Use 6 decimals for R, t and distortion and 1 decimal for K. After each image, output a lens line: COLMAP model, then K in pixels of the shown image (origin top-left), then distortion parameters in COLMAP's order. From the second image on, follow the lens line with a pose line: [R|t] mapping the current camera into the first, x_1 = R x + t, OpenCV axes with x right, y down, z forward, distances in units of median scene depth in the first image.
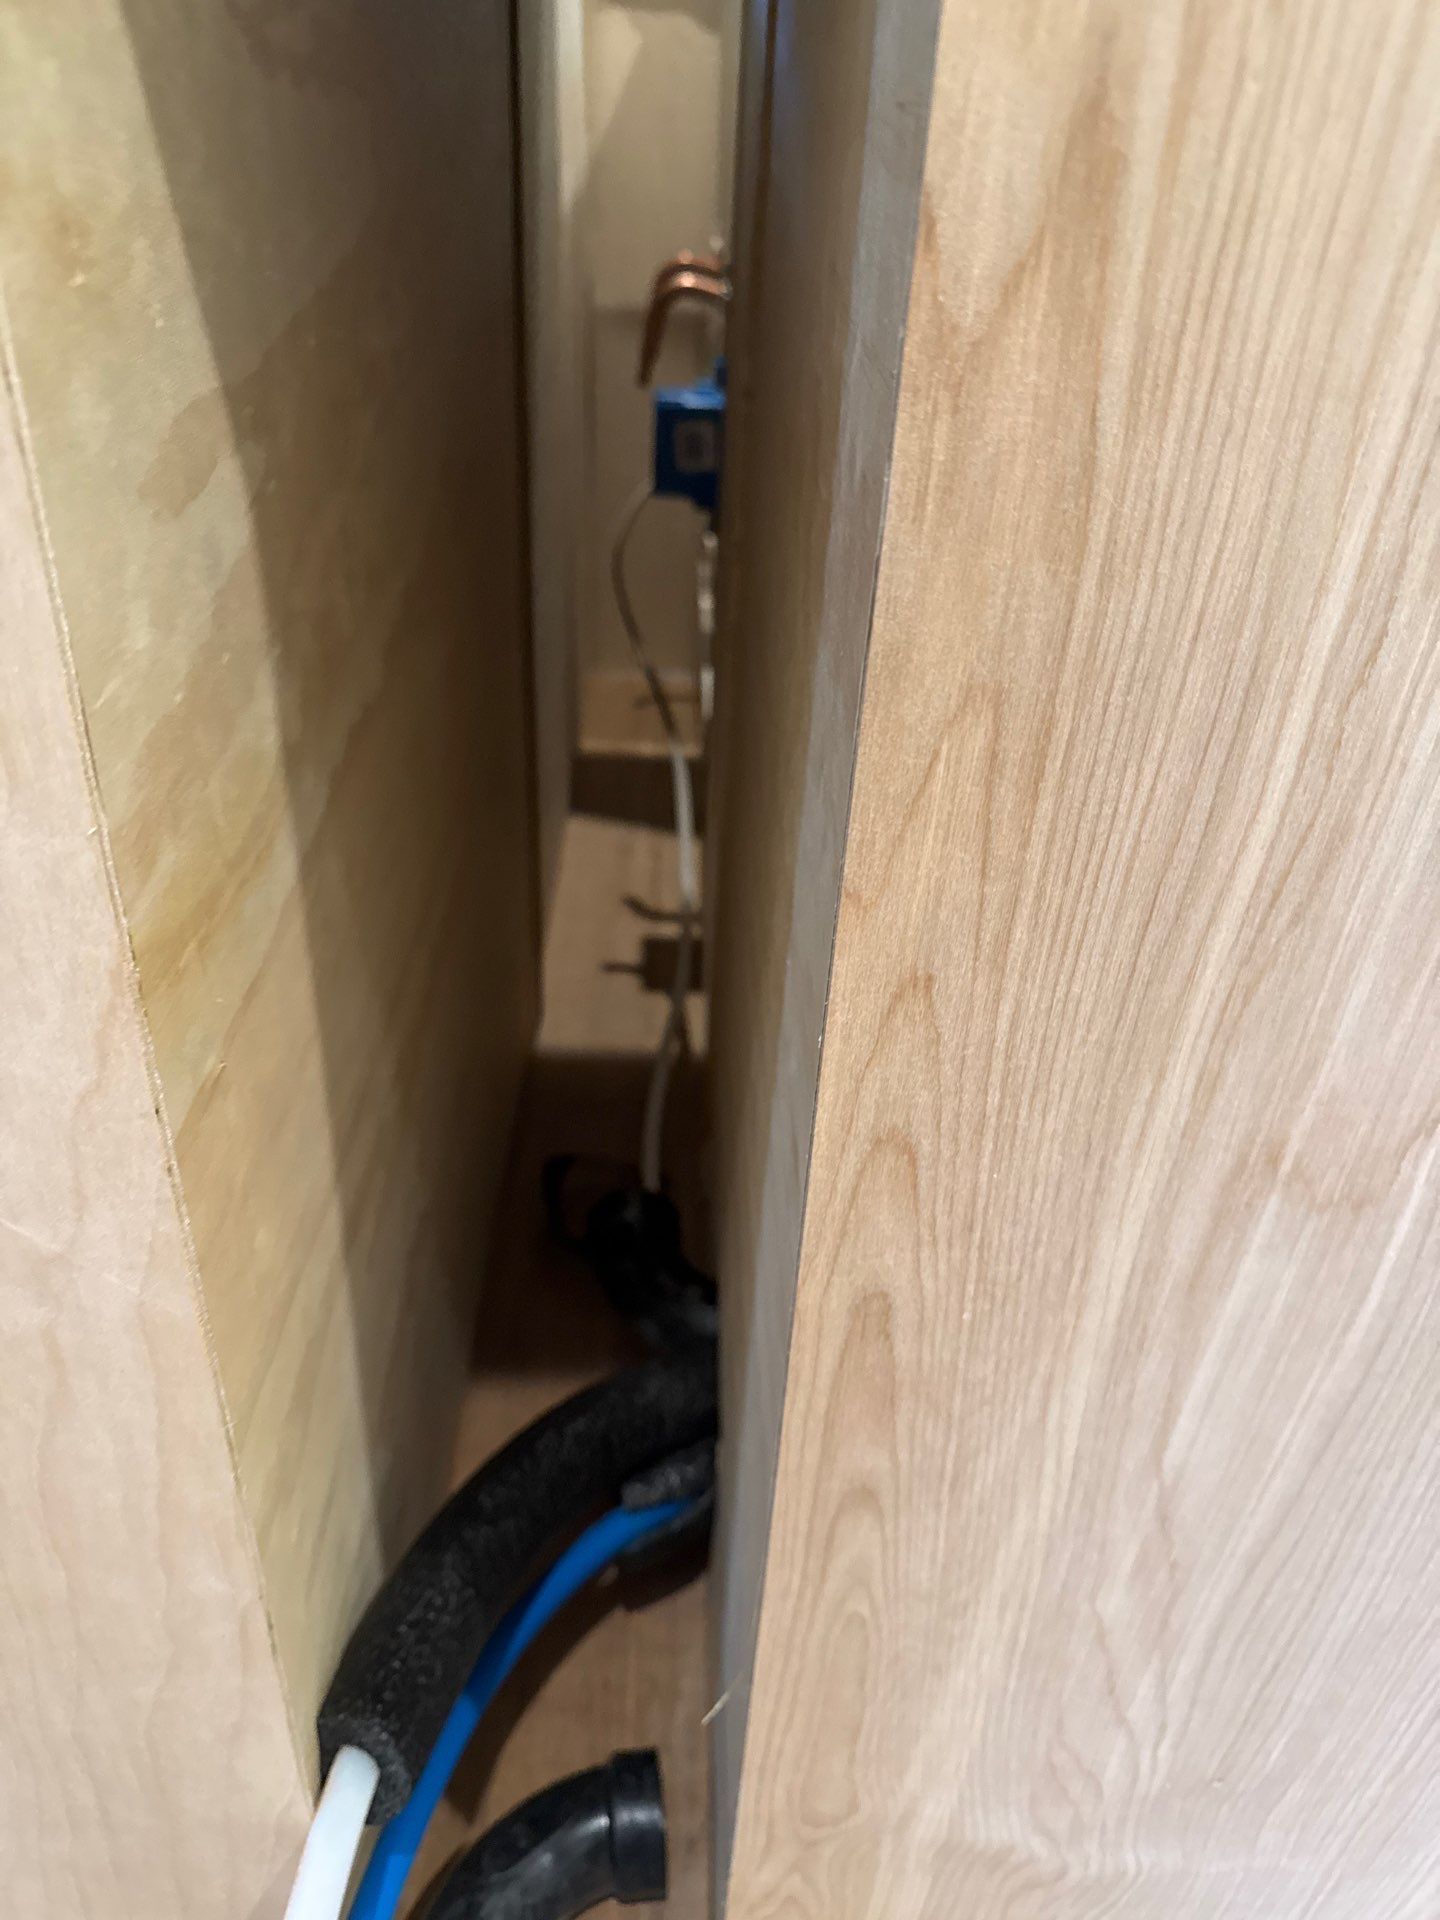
lens RADIAL K [[1332.7, 0, 634.9], [0, 1332.7, 859.7], [0, 0, 1]] dist [0.016879, -0.039522]
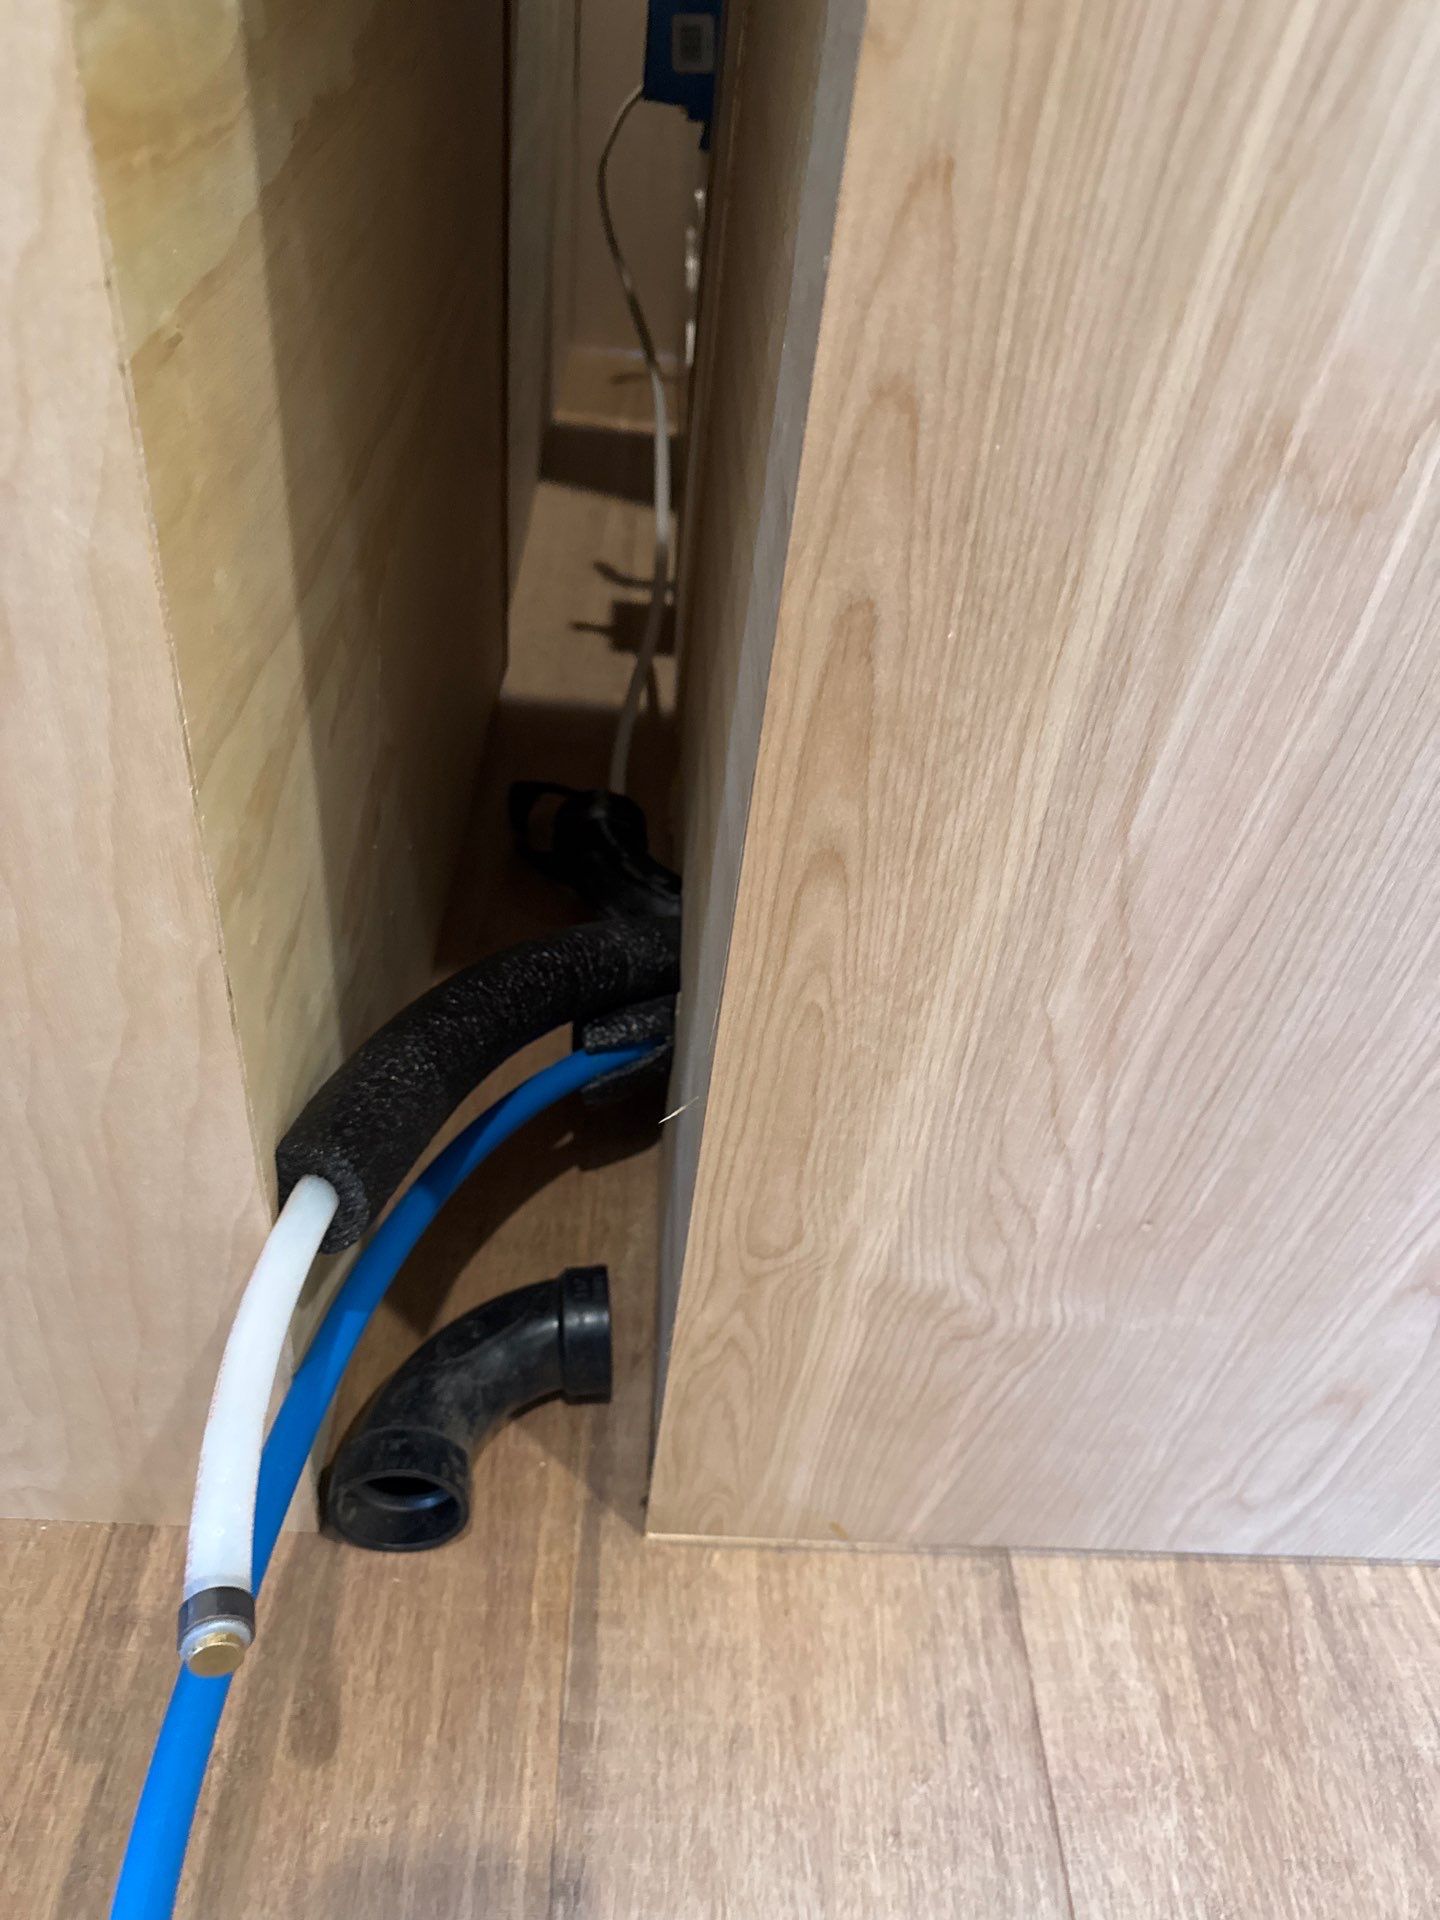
lens RADIAL K [[1332.7, 0, 653.0], [0, 1332.7, 1000.6], [0, 0, 1]] dist [0.016879, -0.039522]
pose [[0.998162, 0.036708, 0.048229, -0.006496], [-0.043655, 0.987424, 0.151949, 0.416417], [-0.042045, -0.153775, 0.987211, 0.002807]]
